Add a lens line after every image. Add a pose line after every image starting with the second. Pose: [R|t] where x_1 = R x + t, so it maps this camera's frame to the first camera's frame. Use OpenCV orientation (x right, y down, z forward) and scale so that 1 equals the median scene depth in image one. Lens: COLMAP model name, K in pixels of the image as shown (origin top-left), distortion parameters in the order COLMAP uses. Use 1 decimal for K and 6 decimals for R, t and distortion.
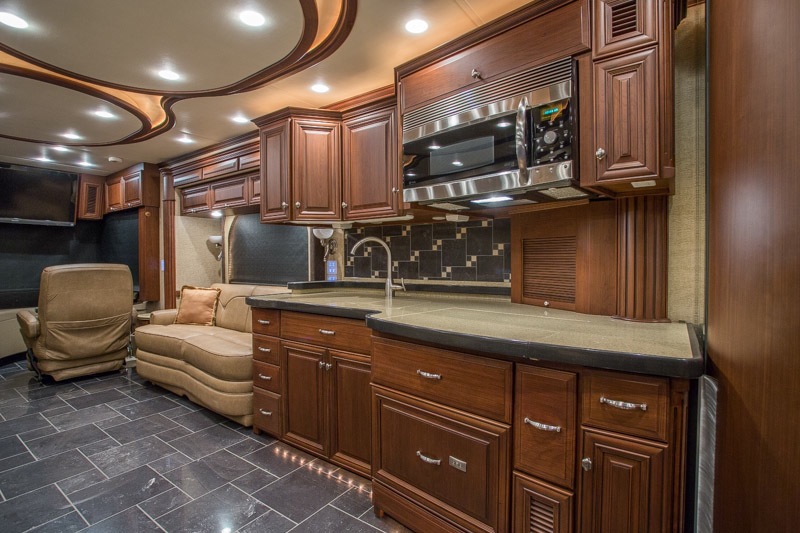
lens RADIAL K [[390.8, 0, 401.7], [0, 390.8, 266.2], [0, 0, 1]] dist [-0.077428, 0.034489]
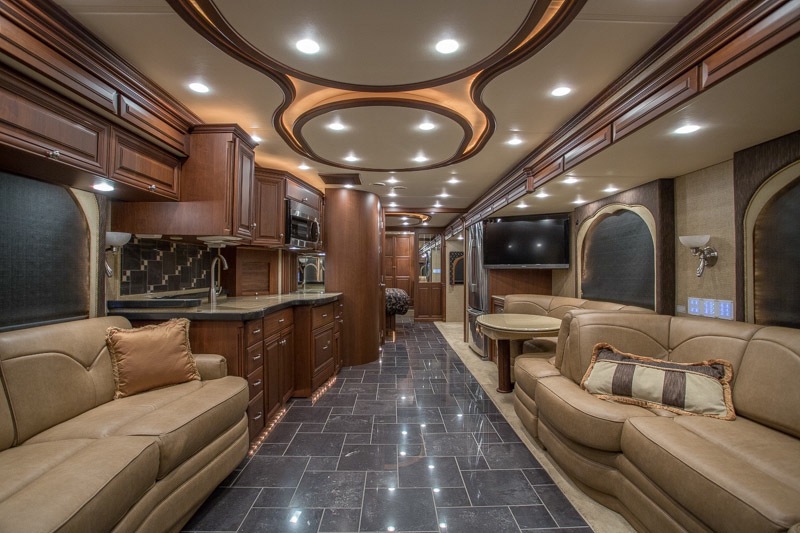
lens RADIAL K [[390.8, 0, 401.7], [0, 390.8, 266.2], [0, 0, 1]] dist [-0.077428, 0.034489]
pose [[-0.594952, 0.012284, 0.803667, -1.053128], [0.016755, 0.999855, -0.002879, -0.019533], [-0.803586, 0.011753, -0.595072, 0.946516]]
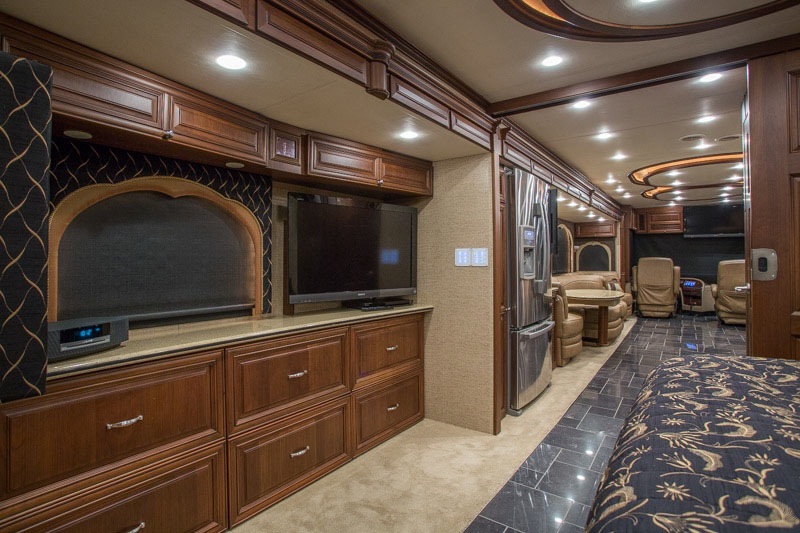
lens RADIAL K [[408.1, 0, 389.5], [0, 408.1, 251.5], [0, 0, 1]] dist [-0.077063, 0.039060]
pose [[-0.029106, -0.015410, -0.999458, 1.095581], [-0.014301, 0.999785, -0.014999, 0.006230], [0.999474, 0.013857, -0.029320, -0.619342]]
